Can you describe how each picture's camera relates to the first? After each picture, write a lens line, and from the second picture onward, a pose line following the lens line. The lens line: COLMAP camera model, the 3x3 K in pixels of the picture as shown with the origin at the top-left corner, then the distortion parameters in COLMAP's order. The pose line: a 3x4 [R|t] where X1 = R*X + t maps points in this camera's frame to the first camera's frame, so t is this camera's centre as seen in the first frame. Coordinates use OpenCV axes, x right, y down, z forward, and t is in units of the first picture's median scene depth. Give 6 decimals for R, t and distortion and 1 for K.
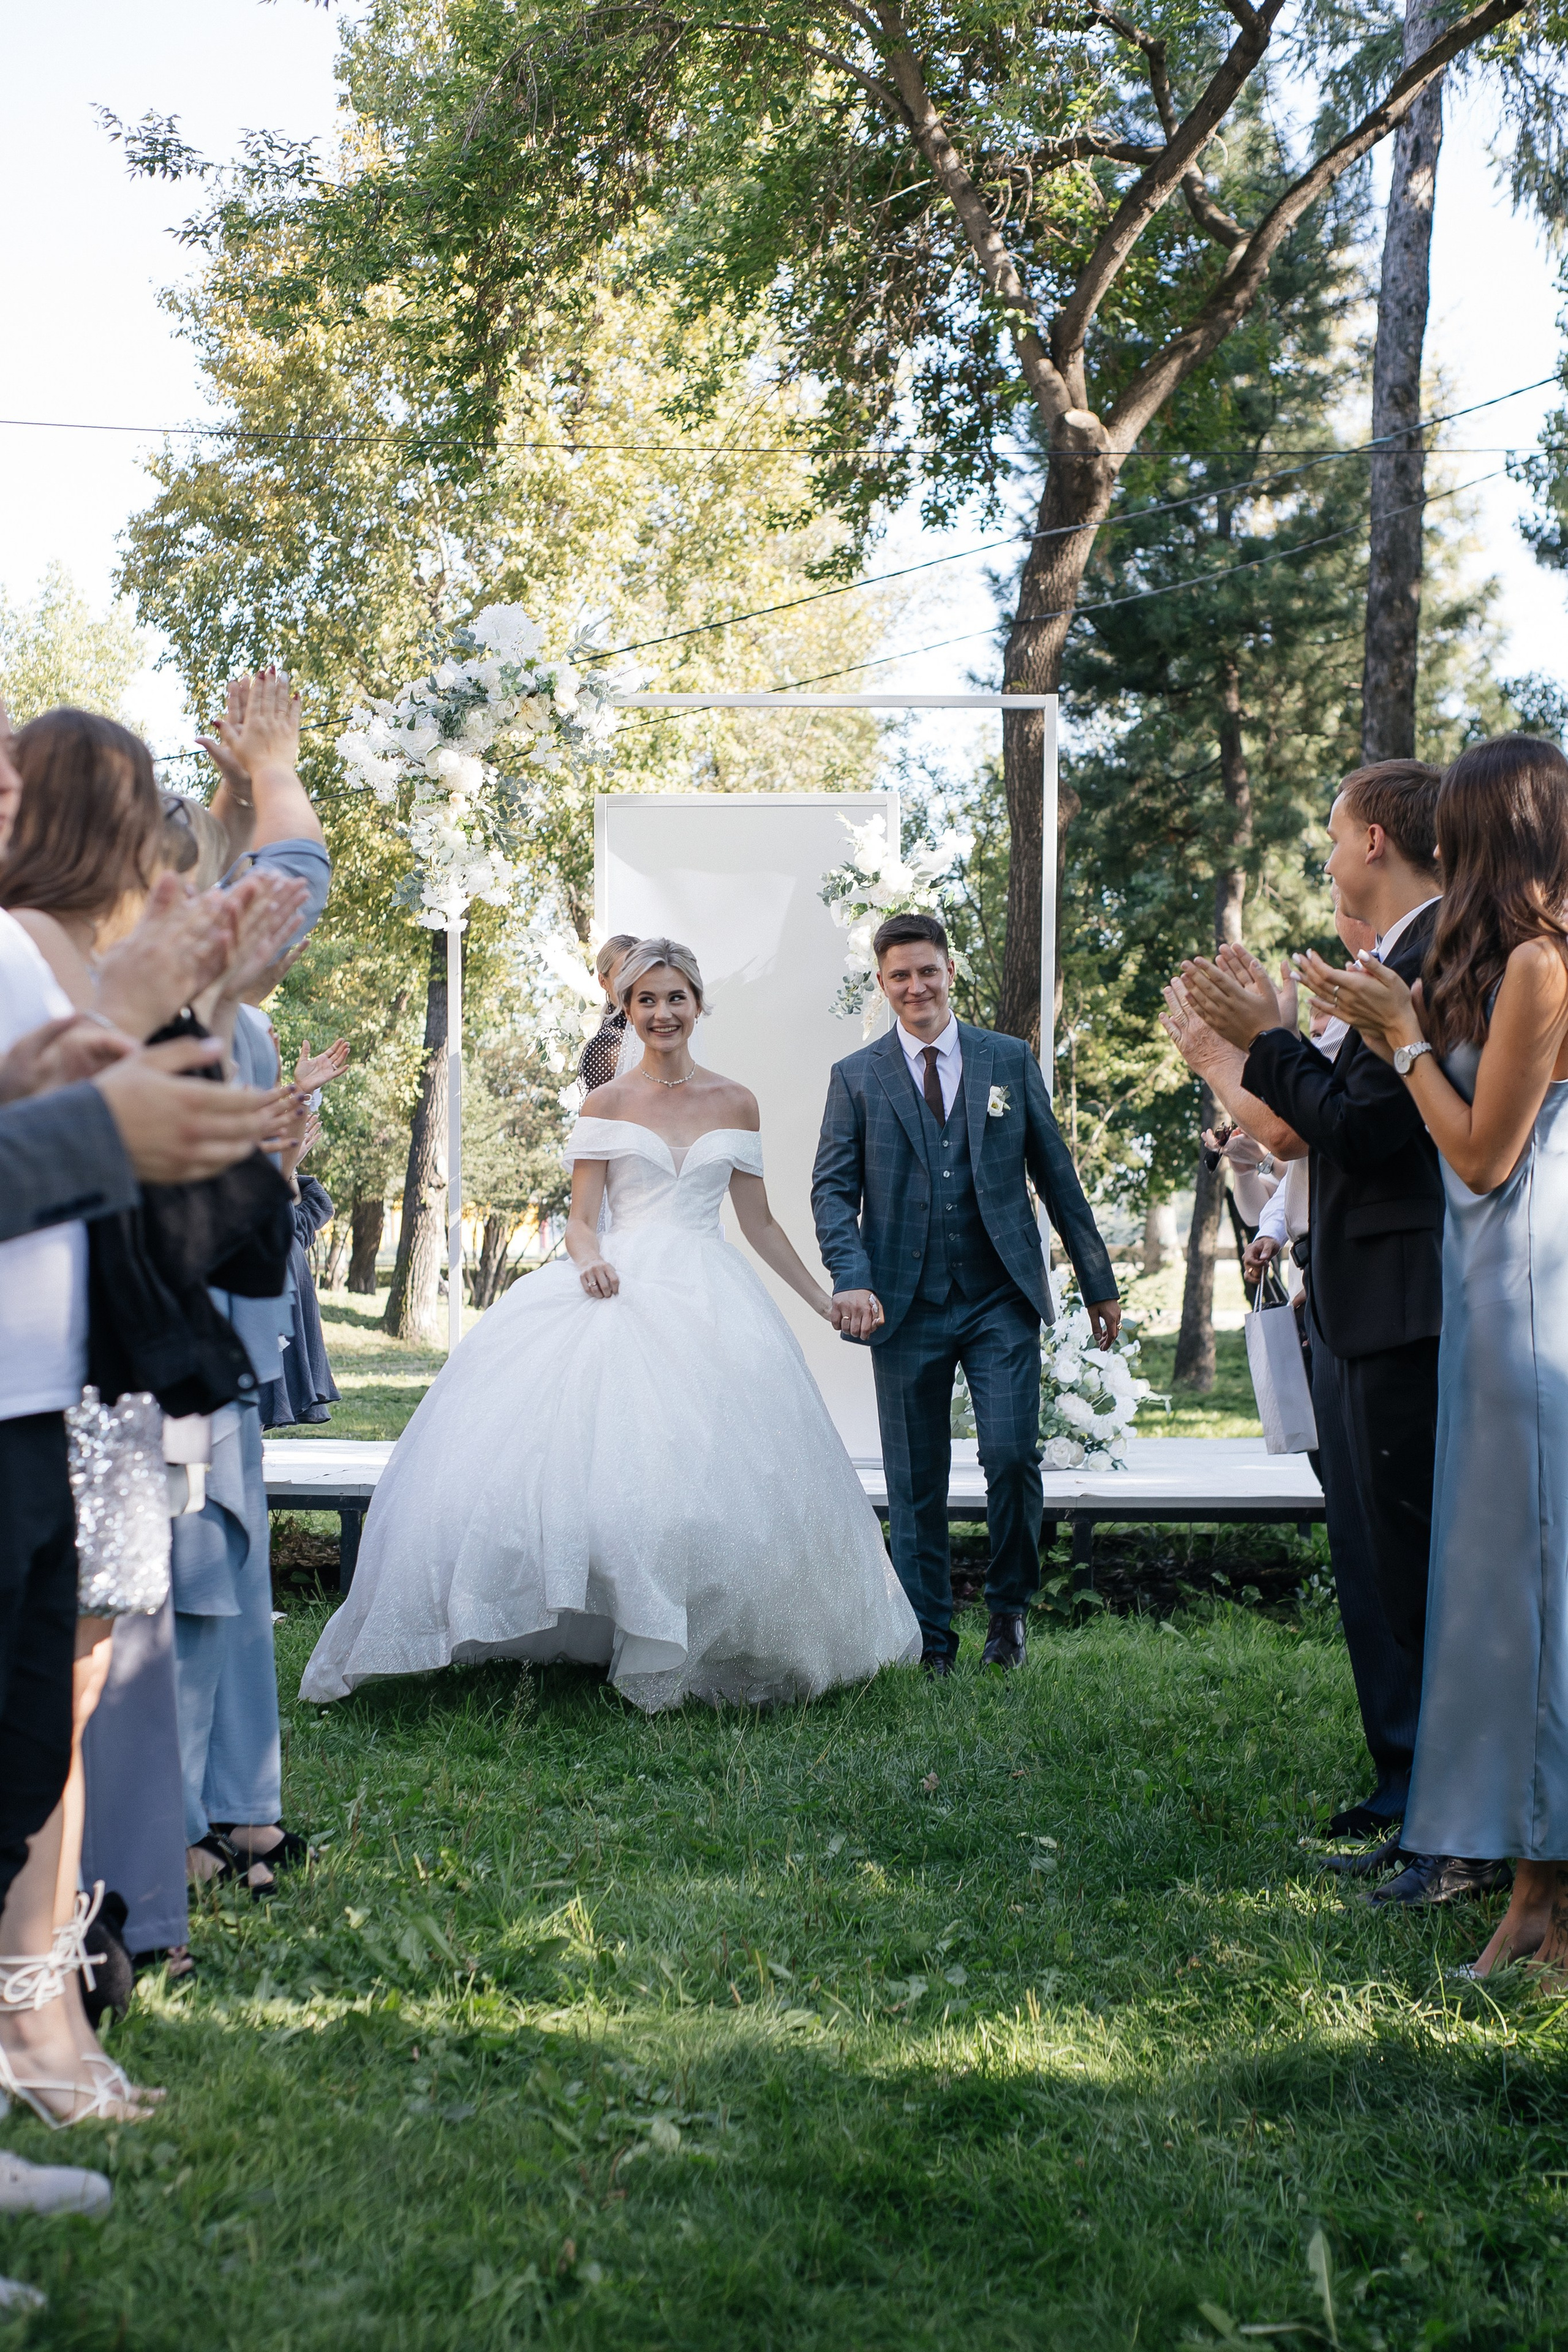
lens RADIAL K [[3493.6, 0, 761.5], [0, 3493.6, 1163.6], [0, 0, 1]] dist [-0.076716, 0.080298]
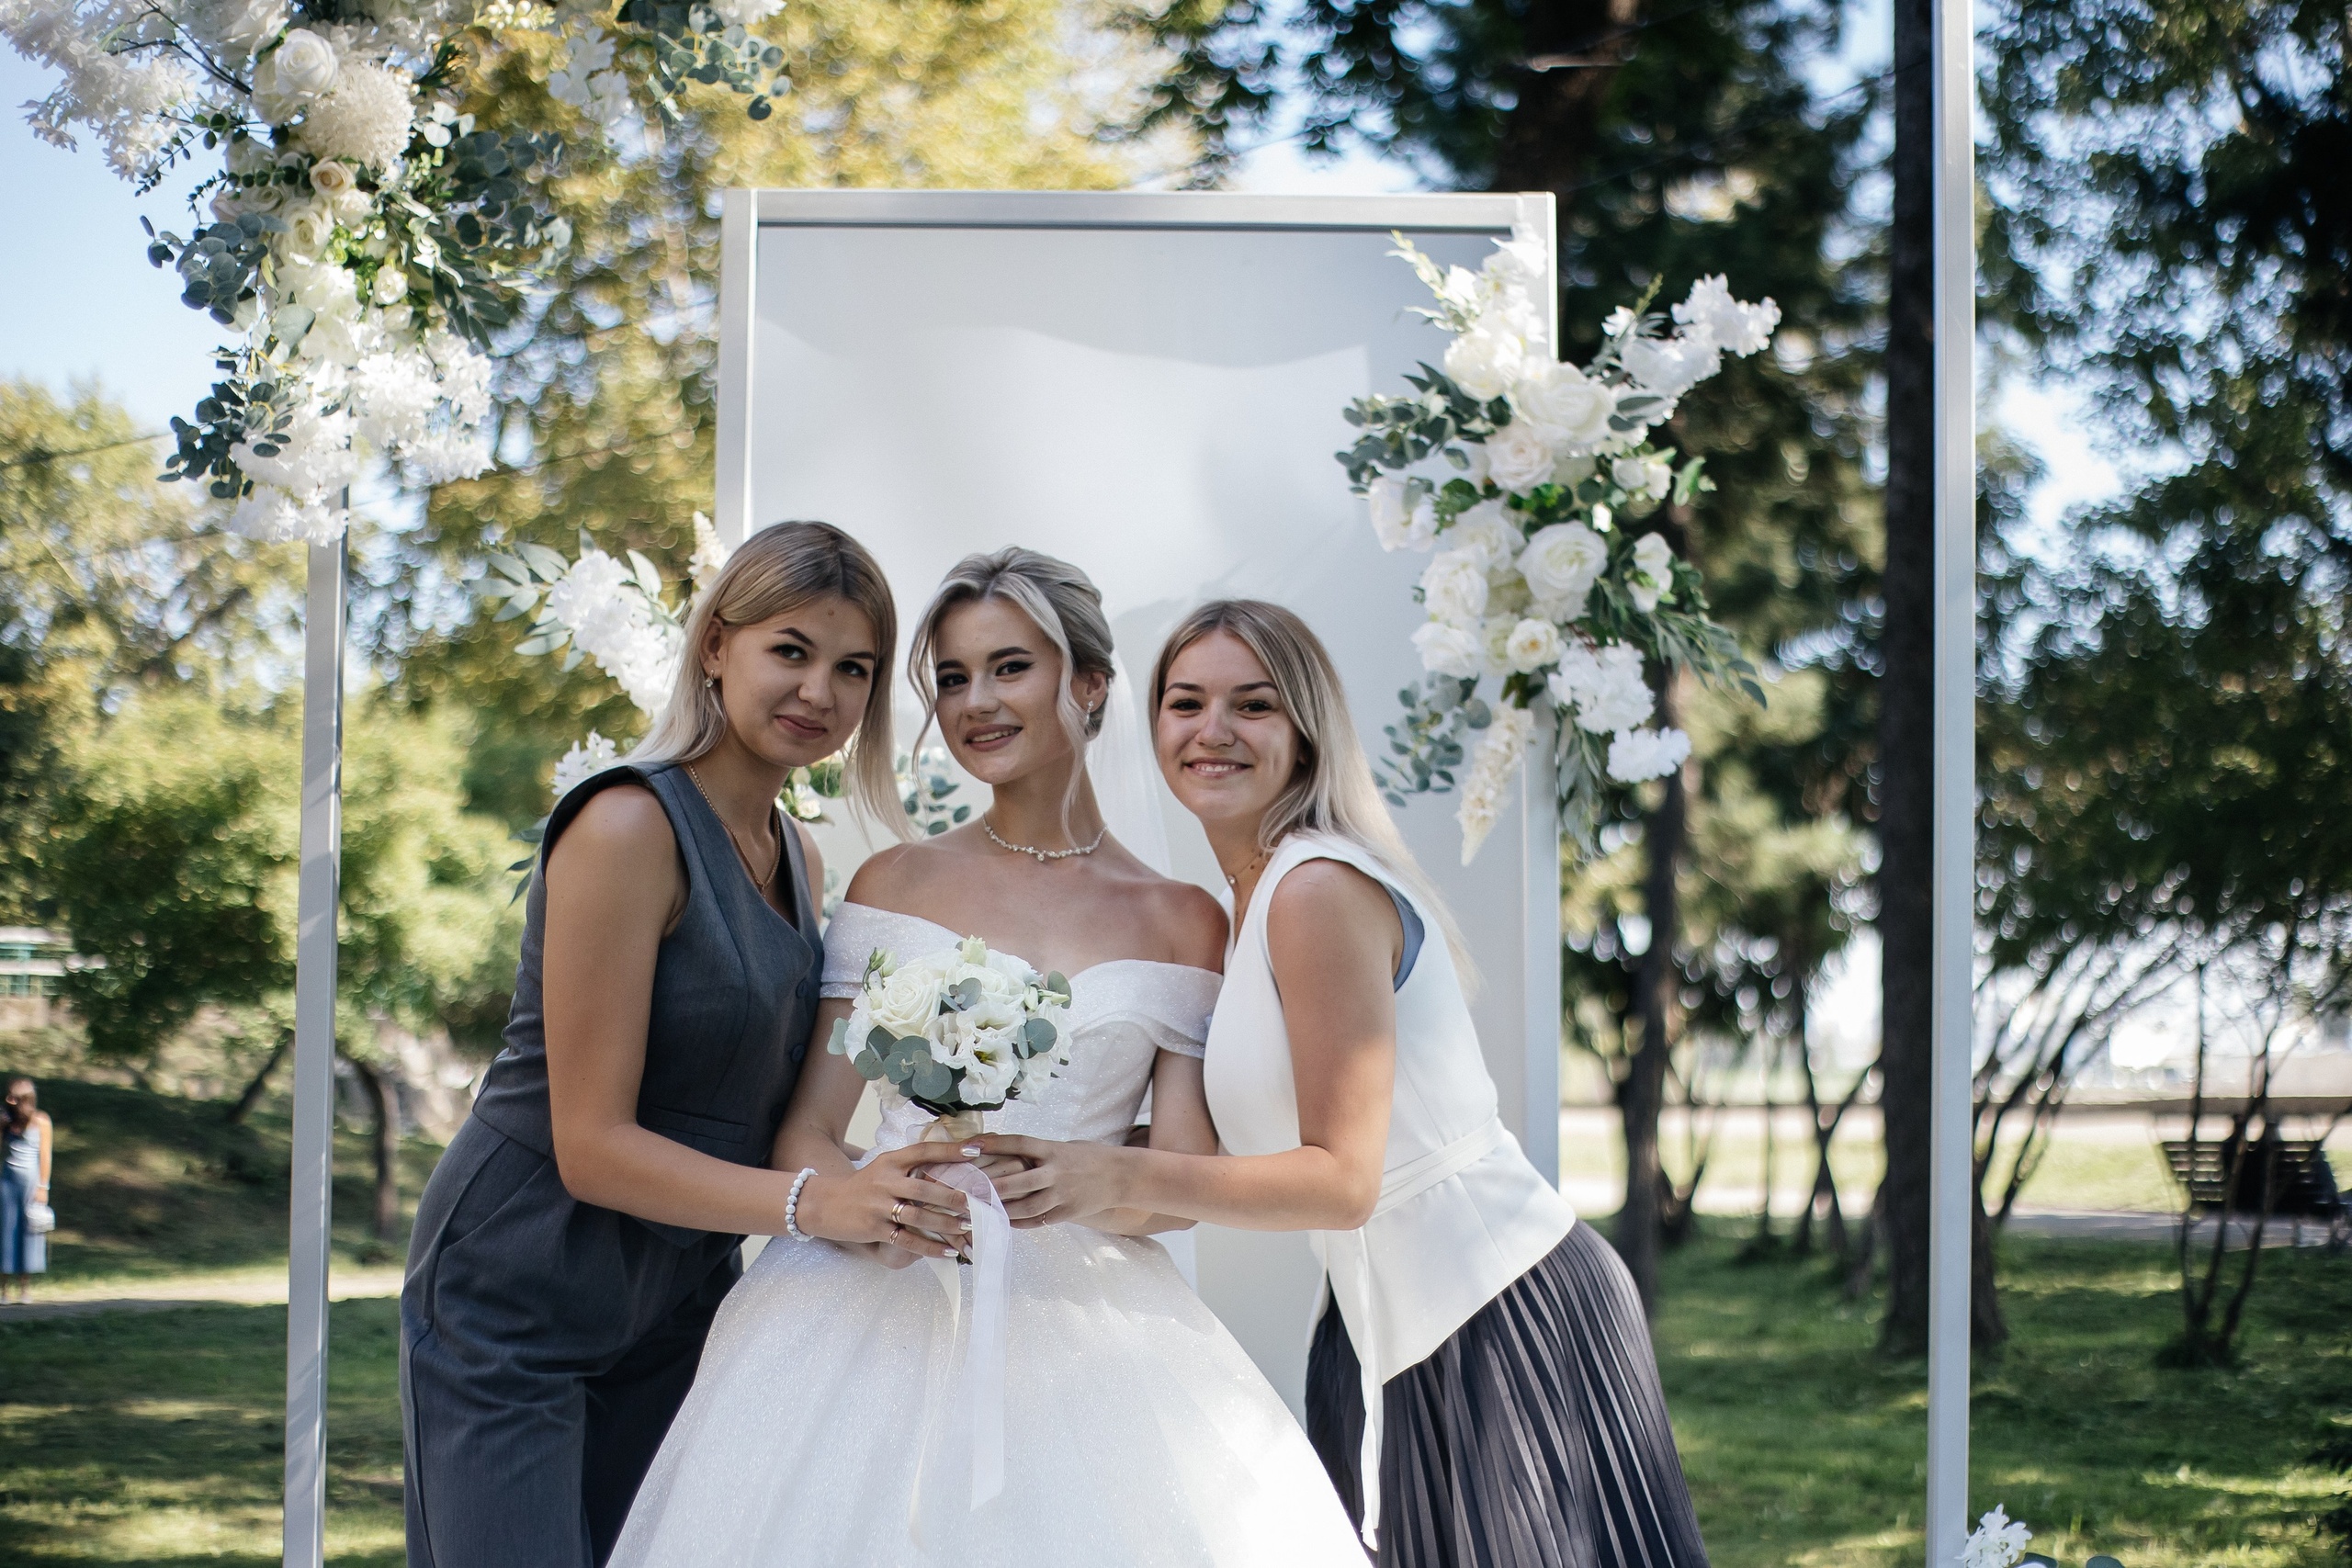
lens RADIAL K [[3385.5, 0, 1227.9], [0, 3385.5, 819.1], [0, 0, 1]] dist [-0.077557, 0.020774]
pose [[0.998188, 0.012598, 0.058831, -0.007818], [-0.009628, 0.998678, -0.050489, -0.011587], [-0.059389, 0.049831, 0.996990, 0.340236]]
